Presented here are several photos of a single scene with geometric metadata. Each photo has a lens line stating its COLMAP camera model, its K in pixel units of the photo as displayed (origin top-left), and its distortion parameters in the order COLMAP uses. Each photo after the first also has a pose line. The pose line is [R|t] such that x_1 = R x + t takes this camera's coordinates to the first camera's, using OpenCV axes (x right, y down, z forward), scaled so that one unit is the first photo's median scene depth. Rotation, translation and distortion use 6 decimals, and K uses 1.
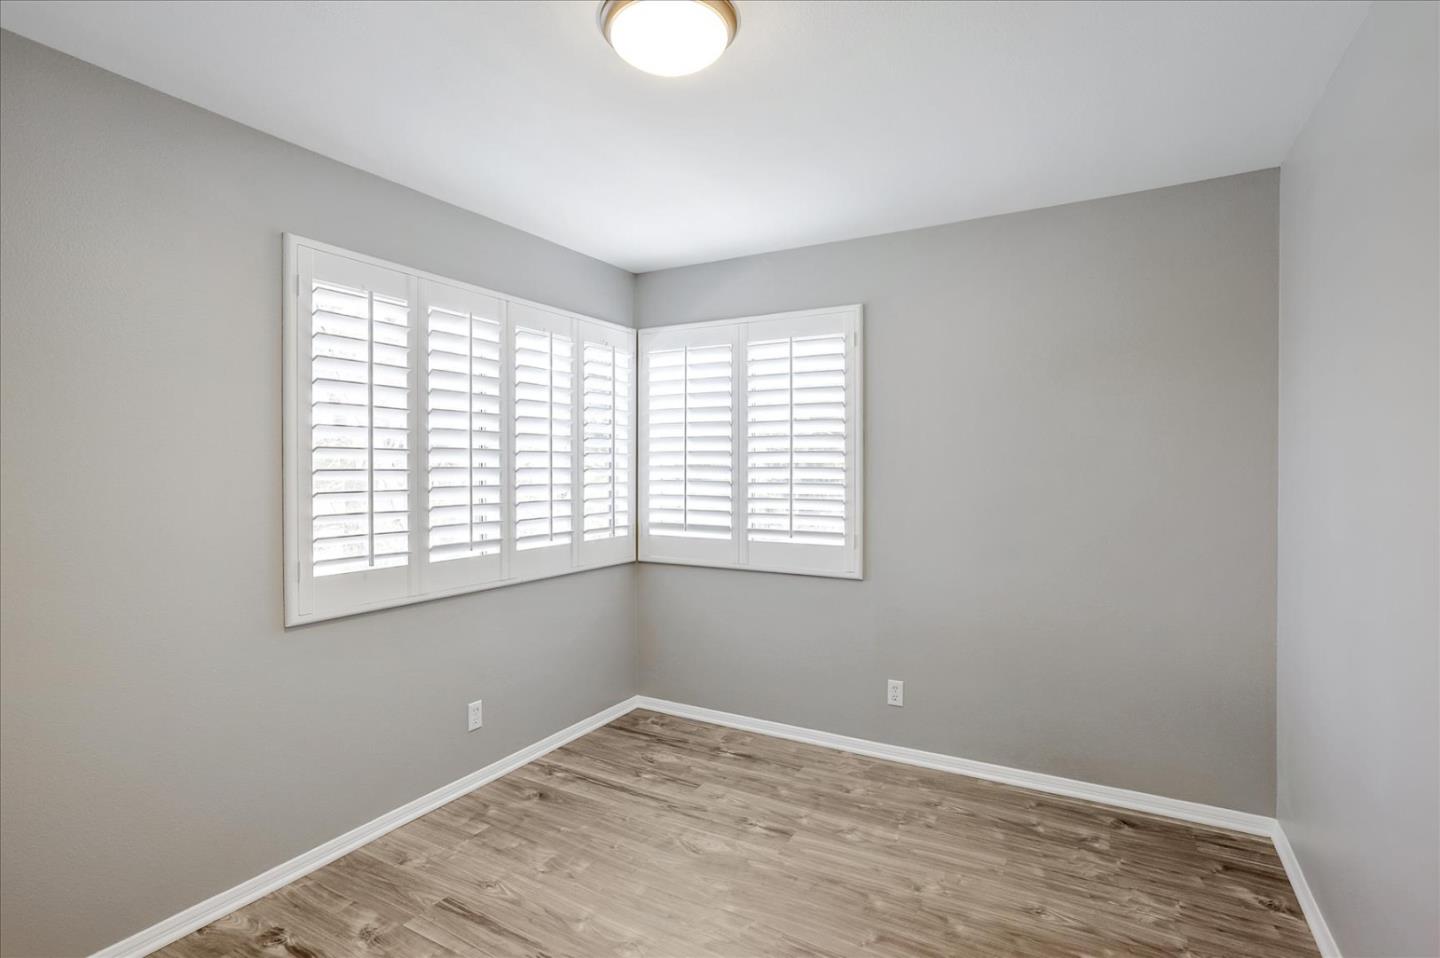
lens RADIAL K [[713.1, 0, 722.3], [0, 713.1, 469.3], [0, 0, 1]] dist [-0.041600, 0.031661]
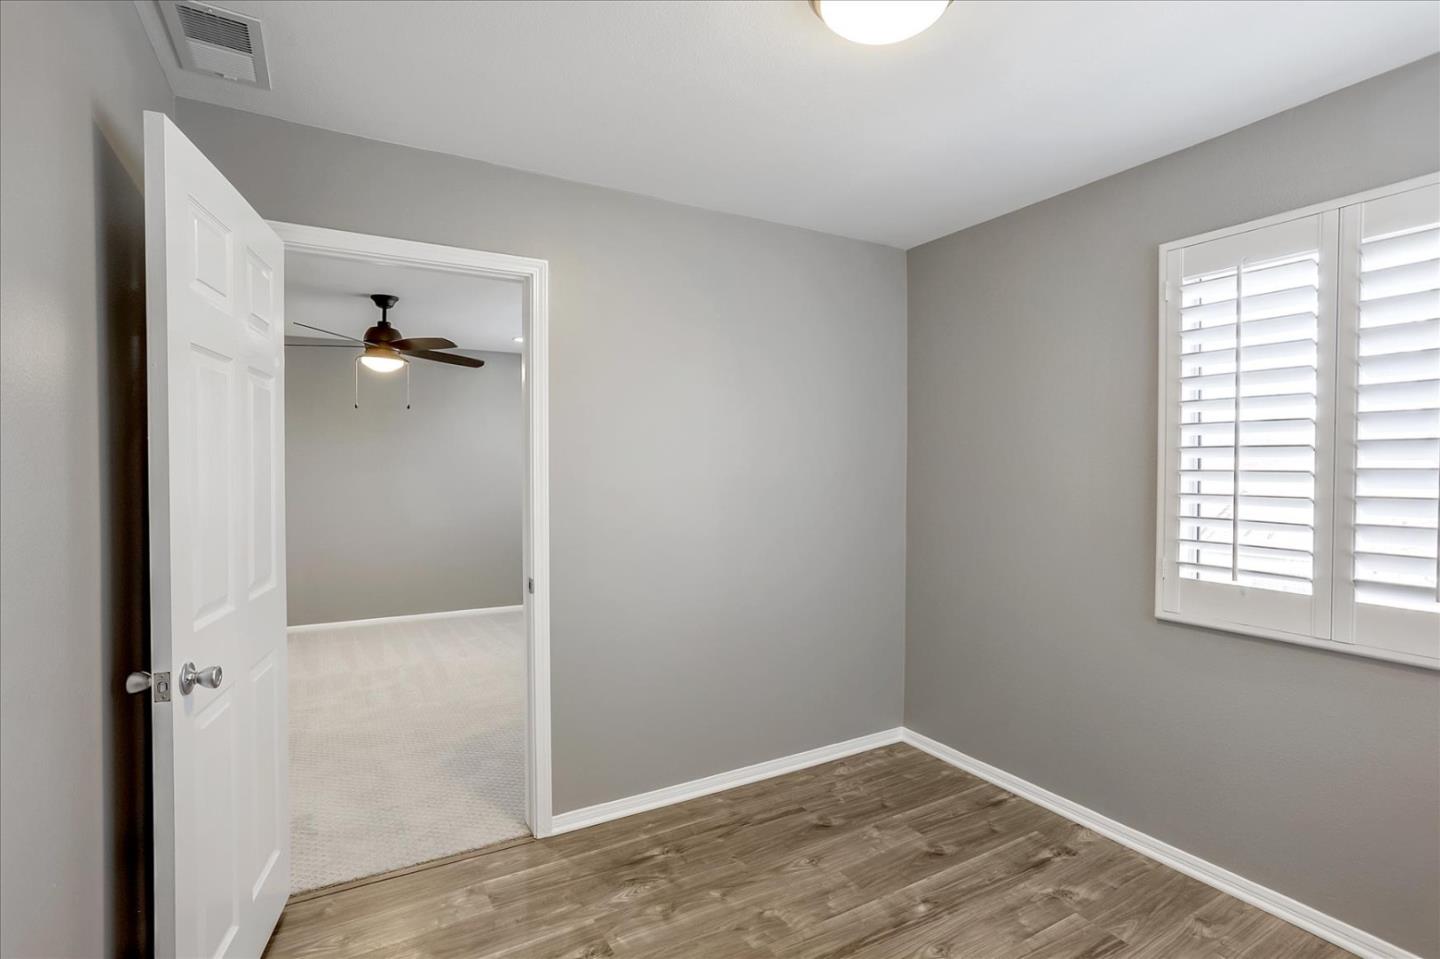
lens RADIAL K [[713.1, 0, 722.3], [0, 713.1, 469.8], [0, 0, 1]] dist [-0.041600, 0.031661]
pose [[-0.508974, 0.008509, -0.860740, 0.594828], [-0.001860, 0.999938, 0.010985, -0.009824], [0.860780, 0.007192, -0.508927, 0.925827]]
